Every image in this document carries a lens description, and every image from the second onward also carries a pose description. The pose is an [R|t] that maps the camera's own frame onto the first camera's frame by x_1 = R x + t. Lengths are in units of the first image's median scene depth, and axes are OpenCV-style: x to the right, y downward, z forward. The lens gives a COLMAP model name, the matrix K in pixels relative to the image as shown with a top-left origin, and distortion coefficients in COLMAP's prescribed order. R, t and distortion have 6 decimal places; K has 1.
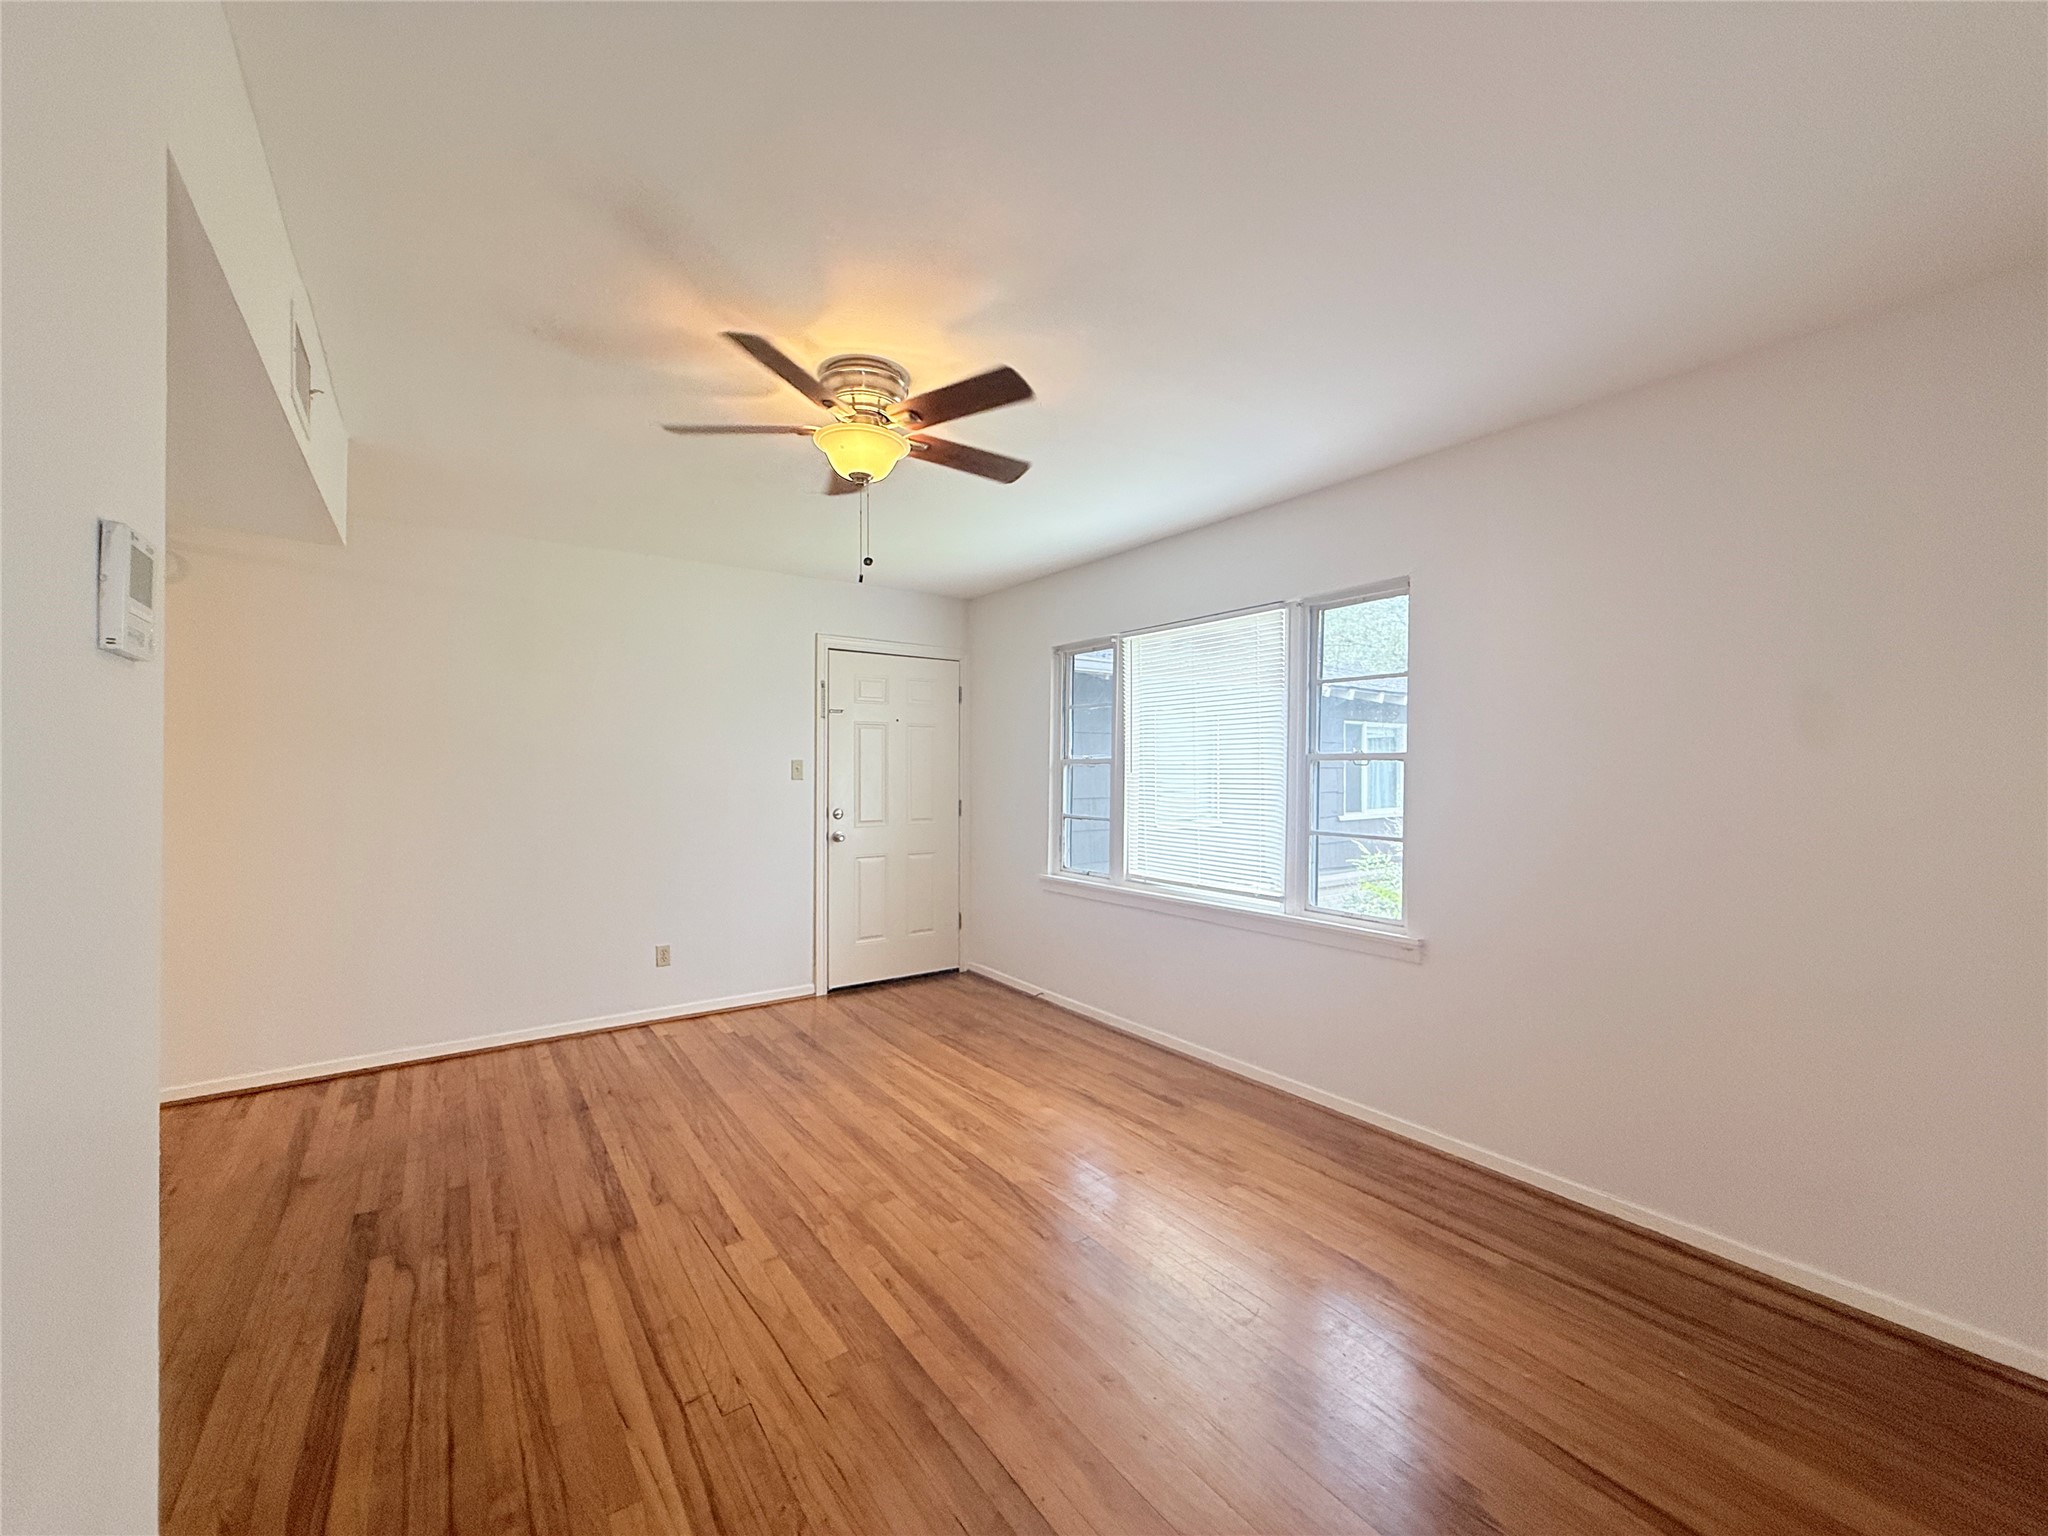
lens RADIAL K [[815.5, 0, 1020.3], [0, 815.5, 767.5], [0, 0, 1]] dist [-0.000056, 0.000236]
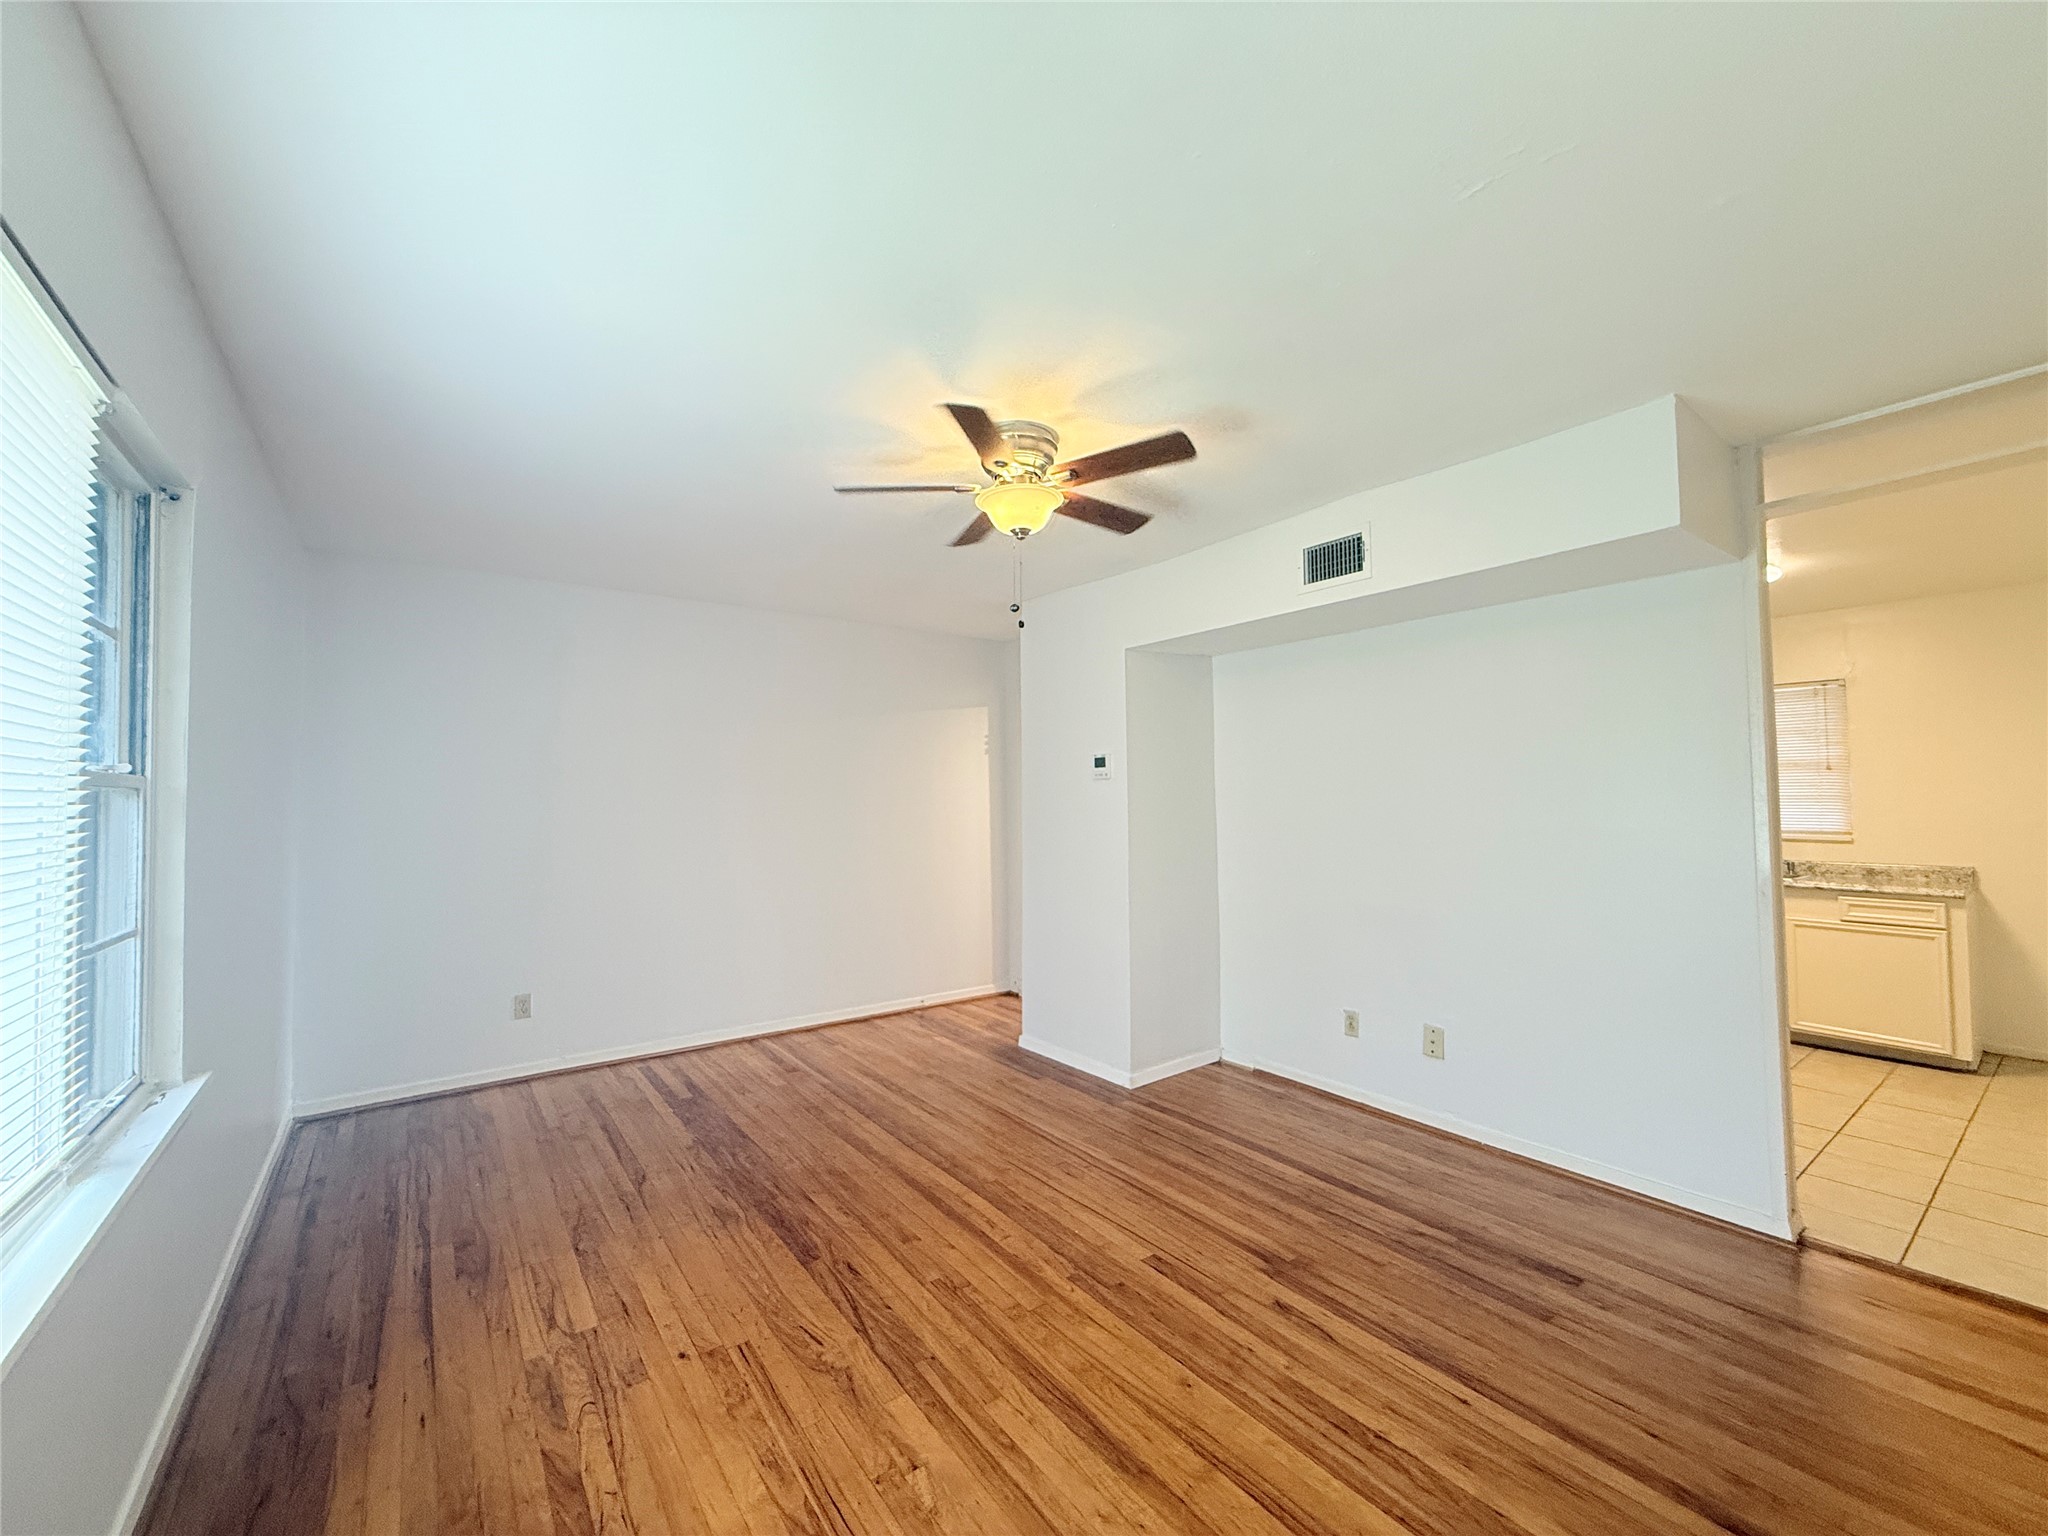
lens RADIAL K [[815.5, 0, 1020.3], [0, 815.5, 767.5], [0, 0, 1]] dist [-0.000056, 0.000236]
pose [[-0.999799, 0.002102, -0.019956, -0.155202], [0.002893, 0.999208, -0.039684, 0.000515], [0.019856, -0.039734, -0.999013, 1.897548]]
